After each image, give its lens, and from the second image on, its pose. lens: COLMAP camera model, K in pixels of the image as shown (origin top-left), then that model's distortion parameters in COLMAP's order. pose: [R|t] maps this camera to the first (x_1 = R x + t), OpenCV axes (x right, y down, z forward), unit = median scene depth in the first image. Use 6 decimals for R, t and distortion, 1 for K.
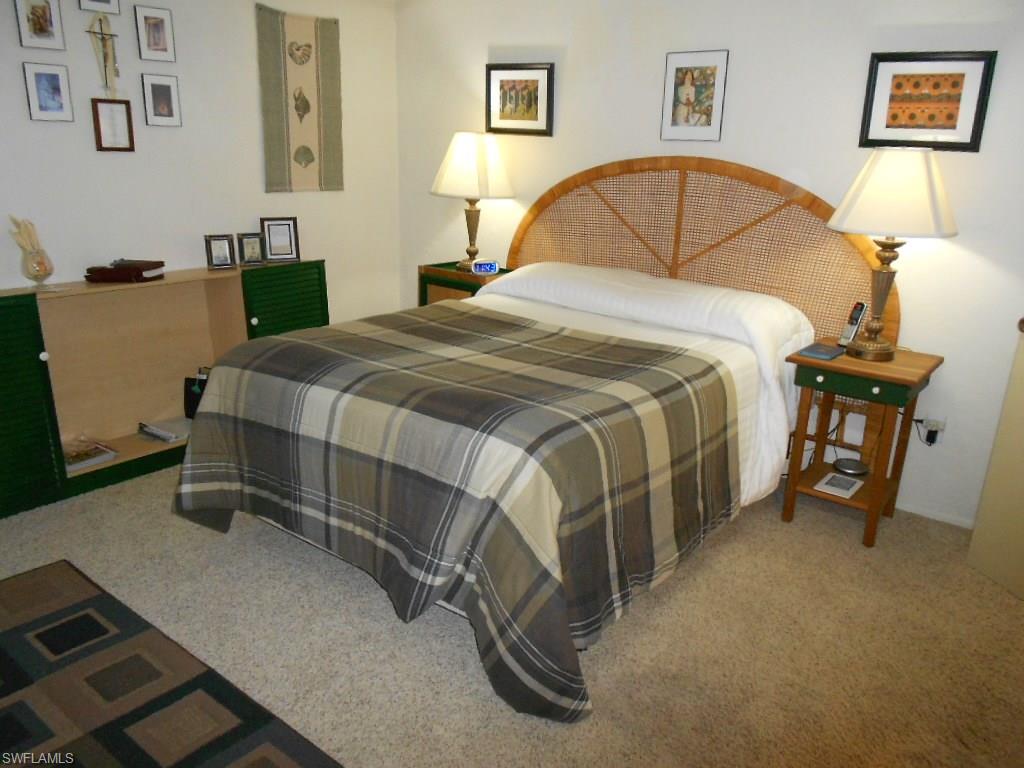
lens RADIAL K [[796.0, 0, 516.2], [0, 796.0, 390.5], [0, 0, 1]] dist [0.003736, -0.000958]
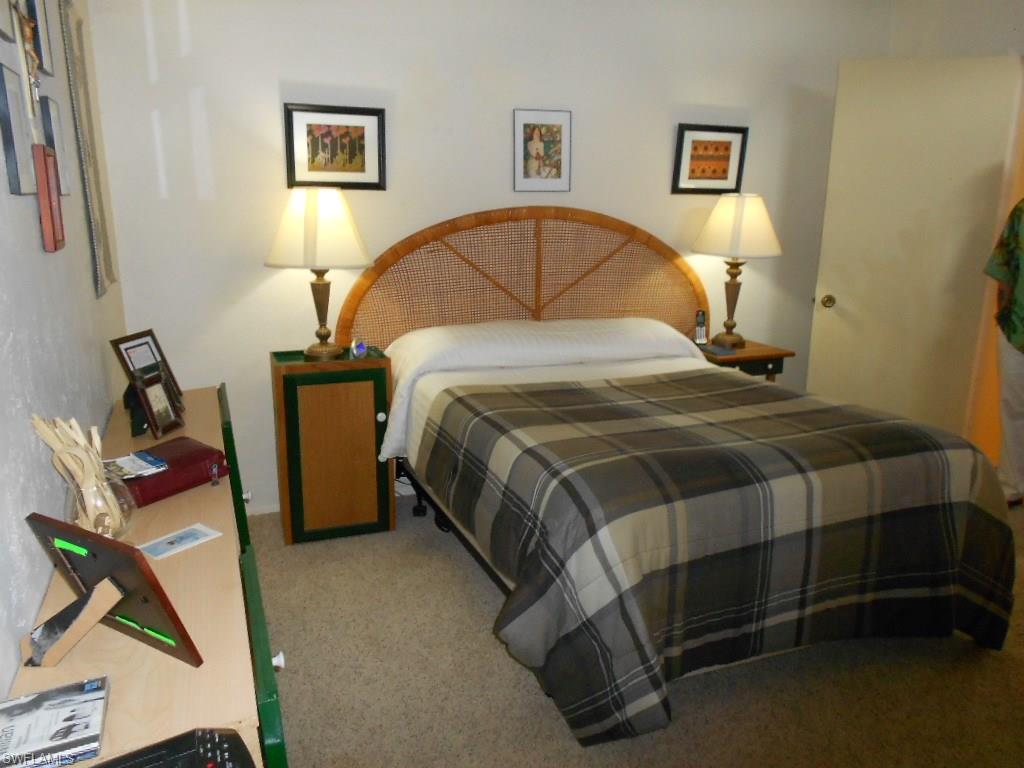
lens RADIAL K [[790.9, 0, 519.5], [0, 790.9, 386.2], [0, 0, 1]] dist [0.004581, 0.000937]
pose [[0.512997, -0.236439, 0.825185, -0.749945], [0.264847, 0.958013, 0.109850, -0.190370], [-0.816511, 0.162195, 0.554078, 0.484345]]
